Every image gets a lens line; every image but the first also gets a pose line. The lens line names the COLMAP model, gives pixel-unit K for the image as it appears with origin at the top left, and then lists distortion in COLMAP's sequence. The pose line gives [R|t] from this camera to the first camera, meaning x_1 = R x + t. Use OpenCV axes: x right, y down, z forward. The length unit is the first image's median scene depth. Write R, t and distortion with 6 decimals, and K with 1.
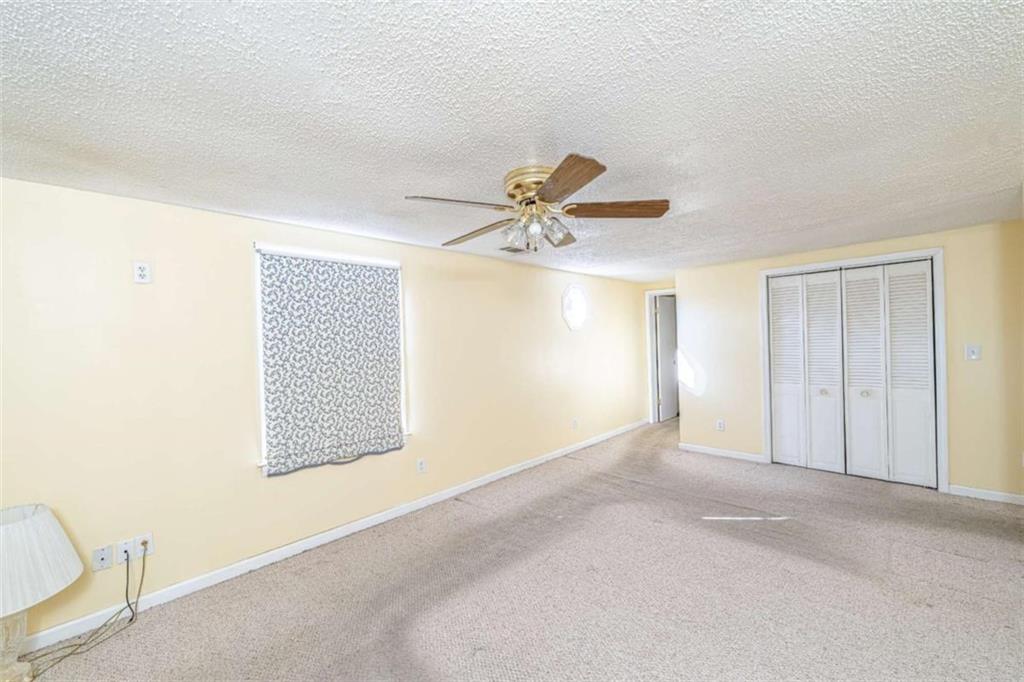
lens RADIAL K [[410.4, 0, 508.8], [0, 410.4, 342.5], [0, 0, 1]] dist [-0.001708, -0.000059]
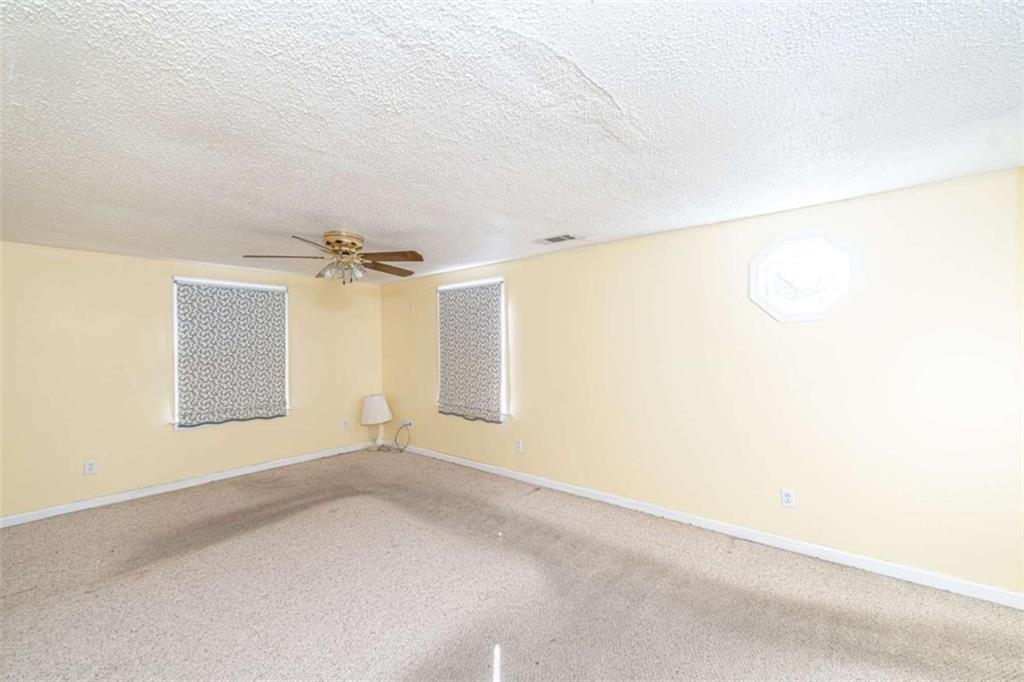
lens RADIAL K [[410.4, 0, 508.8], [0, 410.4, 342.5], [0, 0, 1]] dist [-0.001708, -0.000059]
pose [[0.077476, 0.029939, -0.996545, 1.052314], [0.005539, 0.999521, 0.030459, -0.036107], [0.996979, -0.007880, 0.077273, 0.965044]]
